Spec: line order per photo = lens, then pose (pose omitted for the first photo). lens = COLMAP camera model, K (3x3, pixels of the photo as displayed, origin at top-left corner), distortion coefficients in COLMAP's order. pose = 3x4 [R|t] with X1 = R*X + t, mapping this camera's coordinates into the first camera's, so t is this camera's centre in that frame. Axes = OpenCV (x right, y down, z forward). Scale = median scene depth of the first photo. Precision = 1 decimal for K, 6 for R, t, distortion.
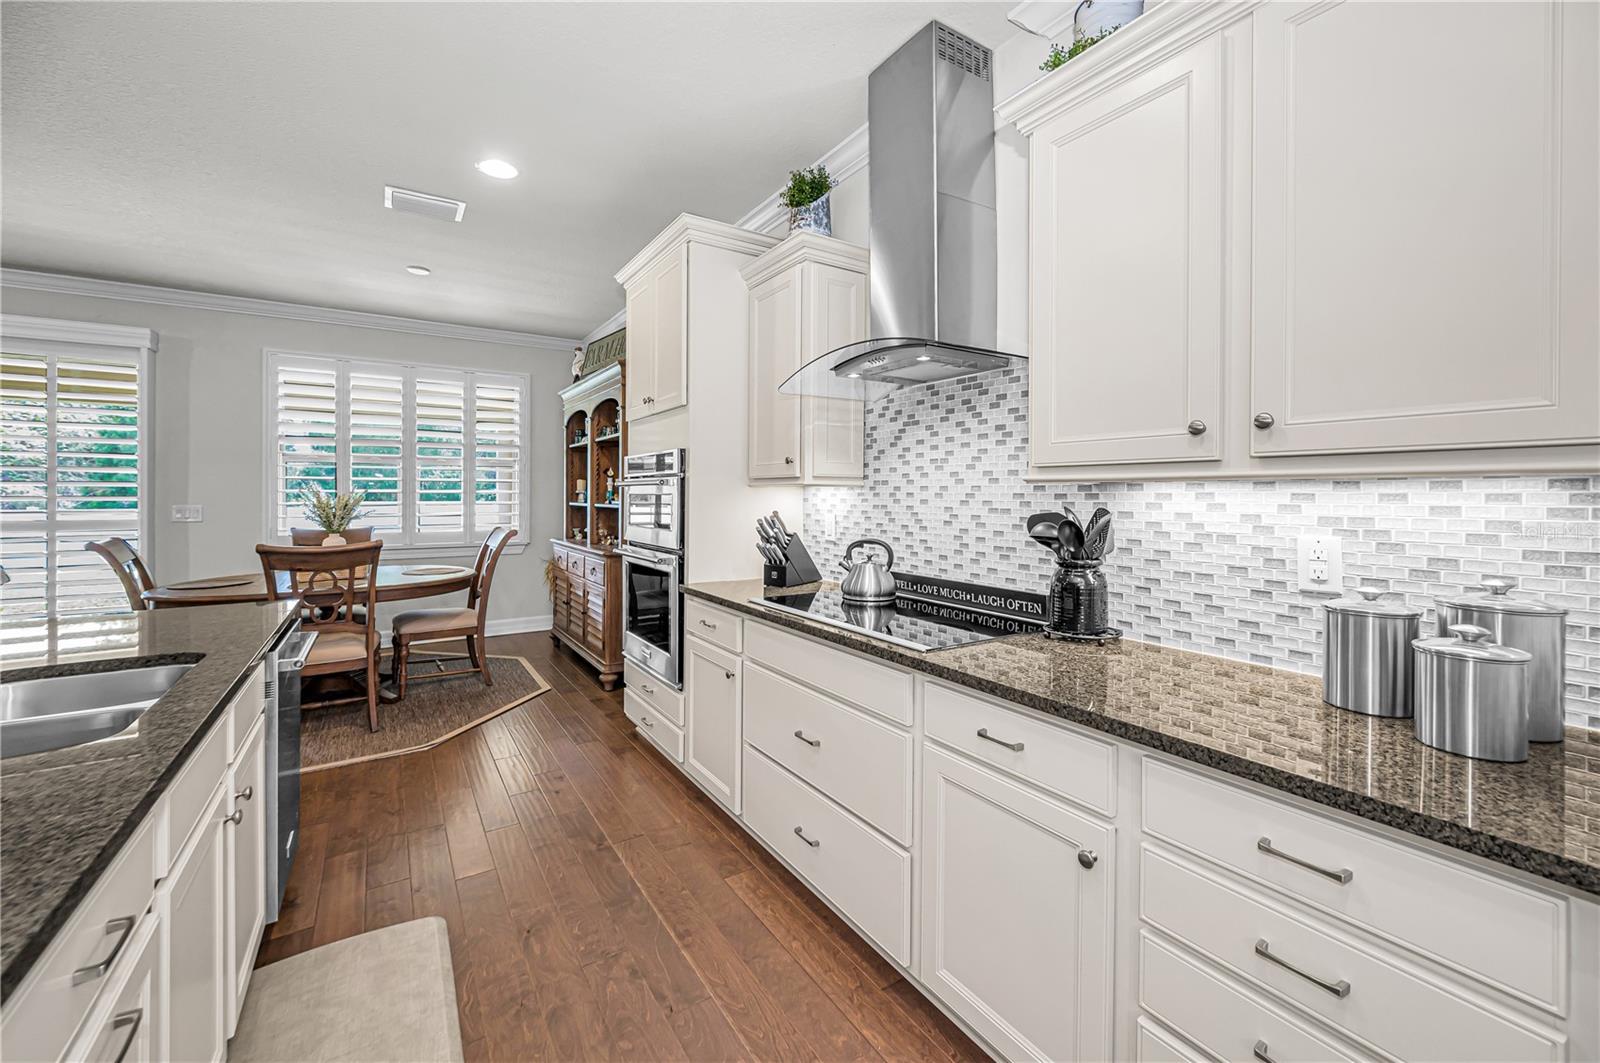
lens RADIAL K [[651.5, 0, 805.8], [0, 651.5, 492.0], [0, 0, 1]] dist [-0.002825, 0.000696]
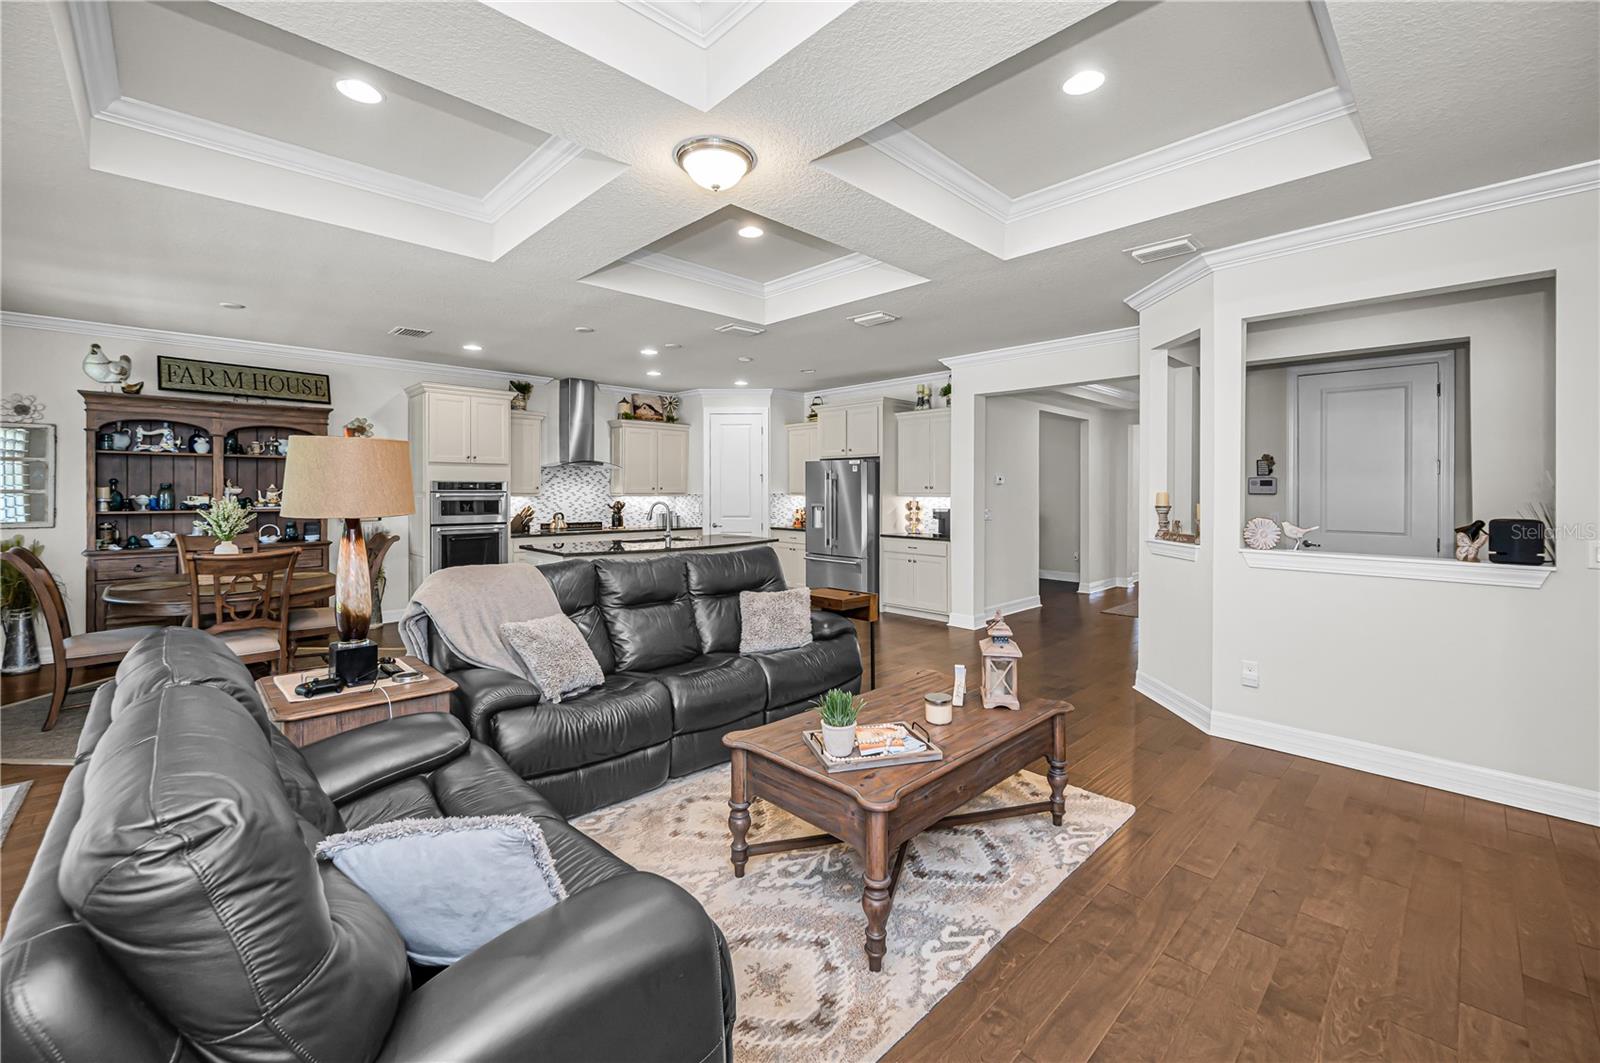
lens RADIAL K [[651.5, 0, 801.5], [0, 651.5, 491.8], [0, 0, 1]] dist [-0.002825, 0.000696]
pose [[-0.191950, -0.000741, 0.981404, -2.378298], [-0.004742, 0.999989, -0.000173, -0.026485], [-0.981393, -0.004687, -0.191952, 0.306278]]
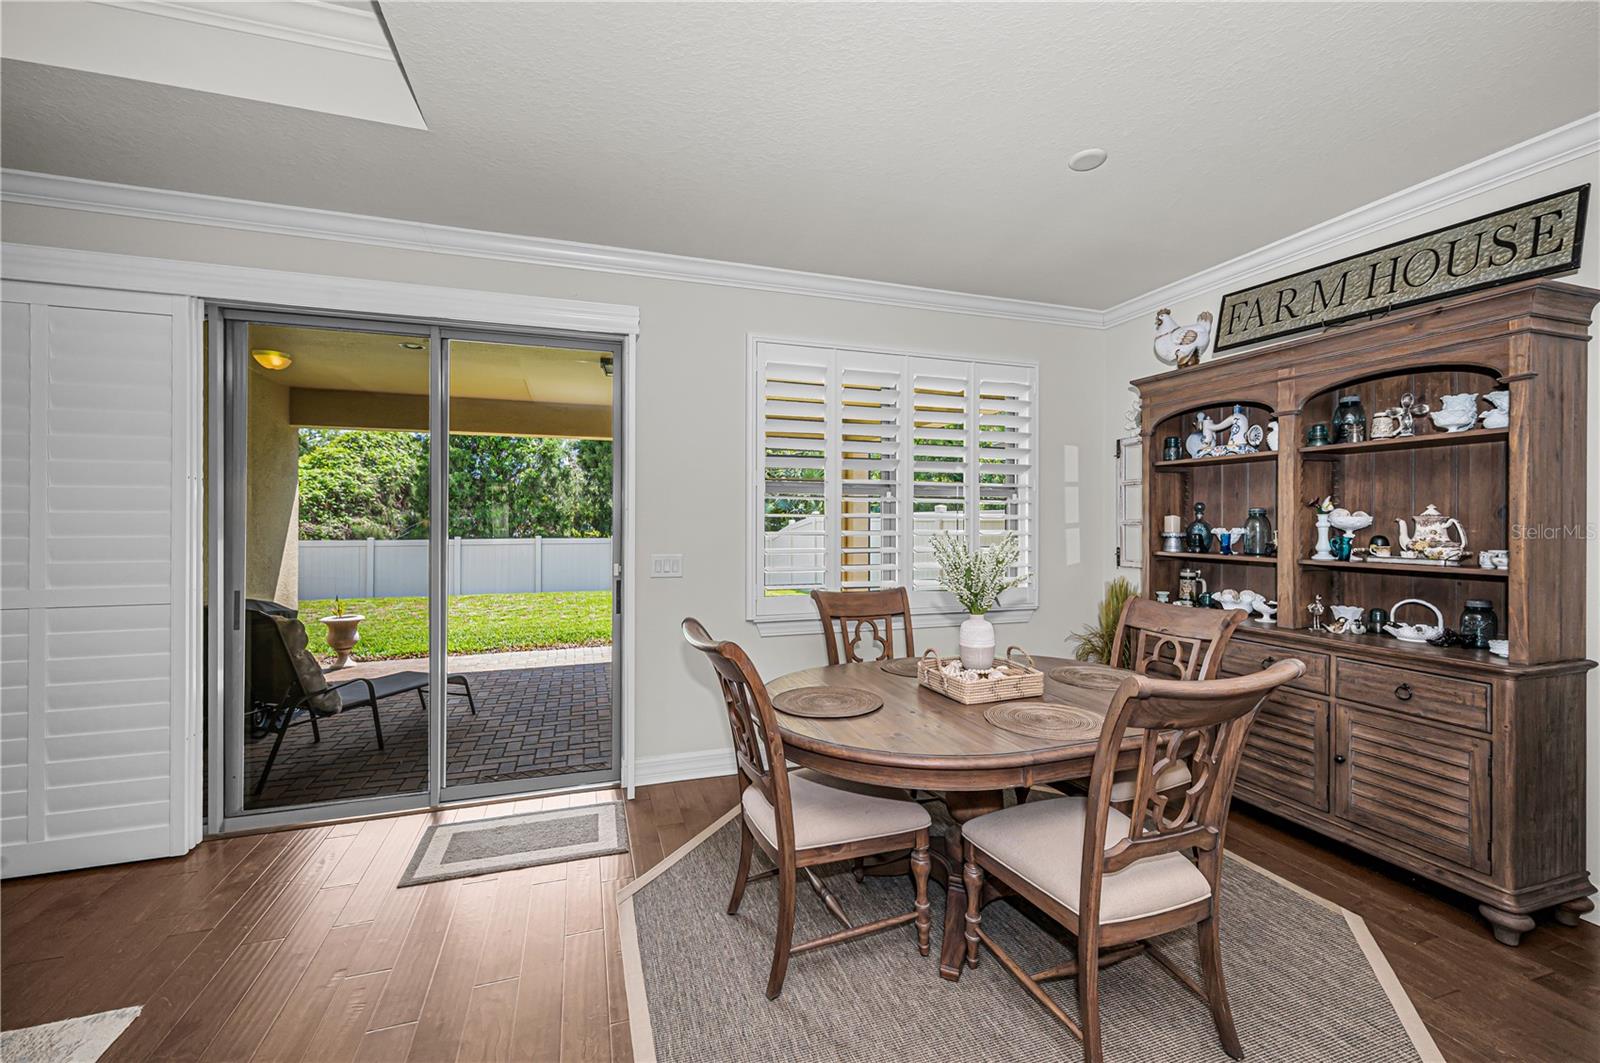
lens RADIAL K [[651.5, 0, 799.5], [0, 651.5, 518.8], [0, 0, 1]] dist [-0.002825, 0.000696]
pose [[0.968099, -0.001420, -0.250565, -0.881821], [0.002104, 0.999995, 0.002460, -0.028886], [0.250560, -0.002909, 0.968097, 0.468118]]
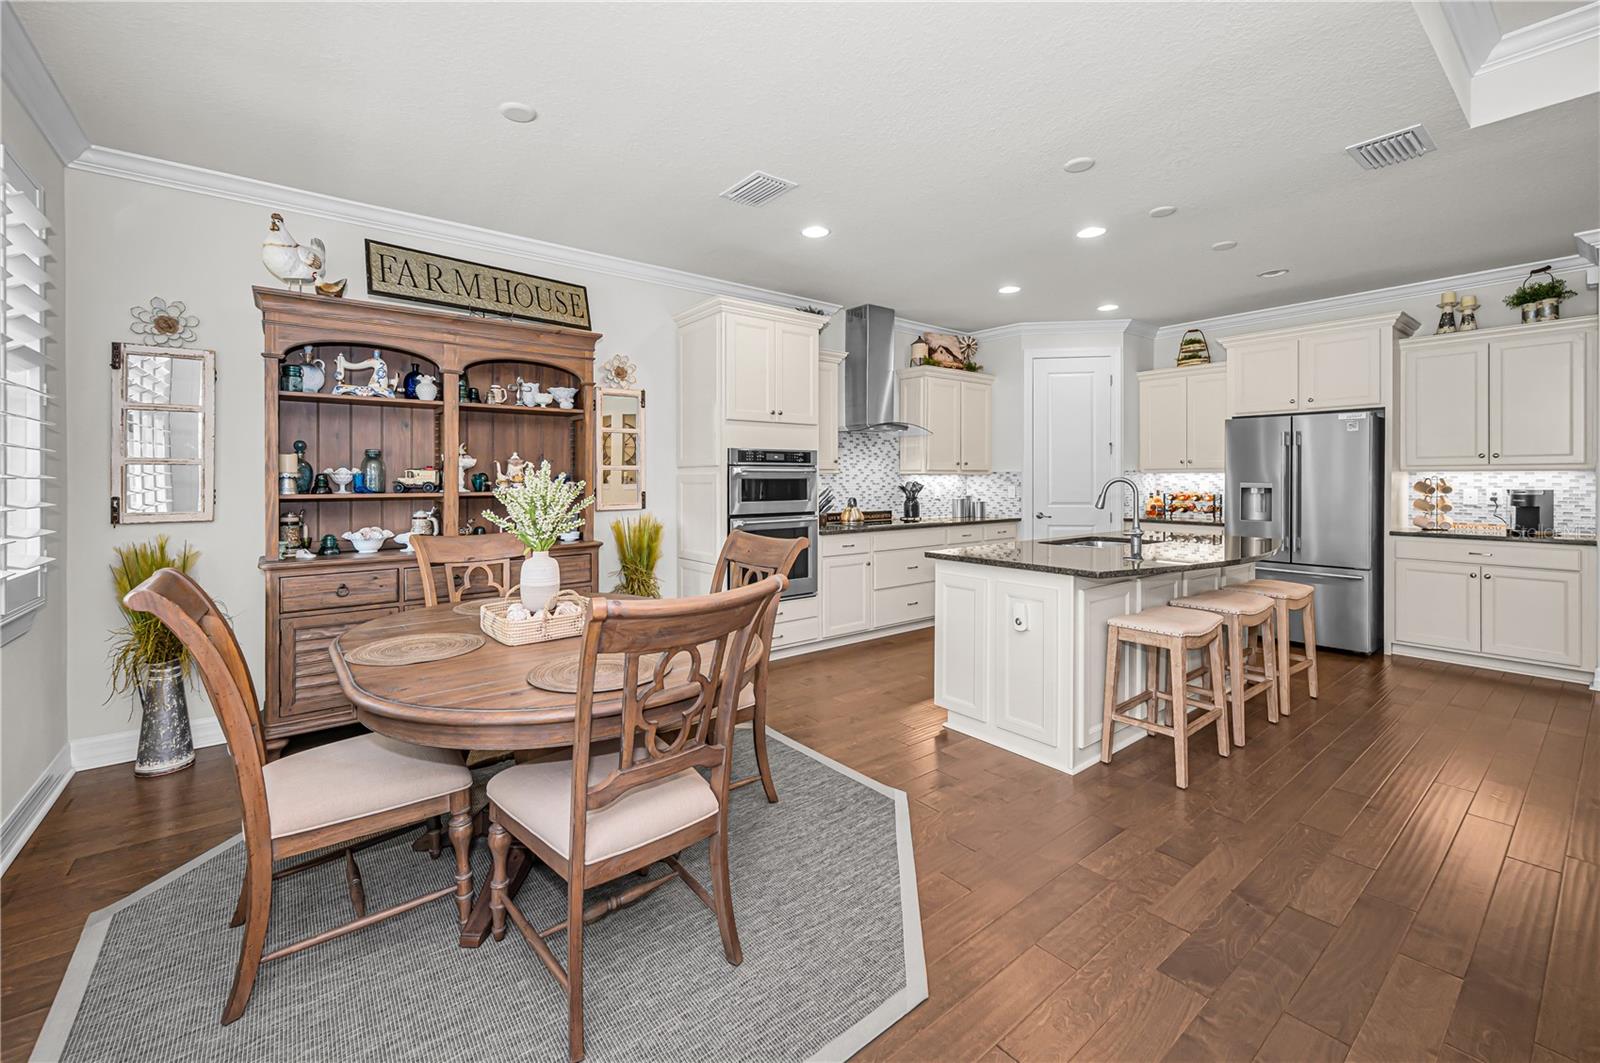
lens RADIAL K [[651.5, 0, 798.1], [0, 651.5, 476.3], [0, 0, 1]] dist [-0.002825, 0.000696]
pose [[-0.088503, 0.003187, 0.996071, -1.539088], [-0.000617, 0.999995, -0.003254, 0.004019], [-0.996076, -0.000903, -0.088501, 0.989779]]
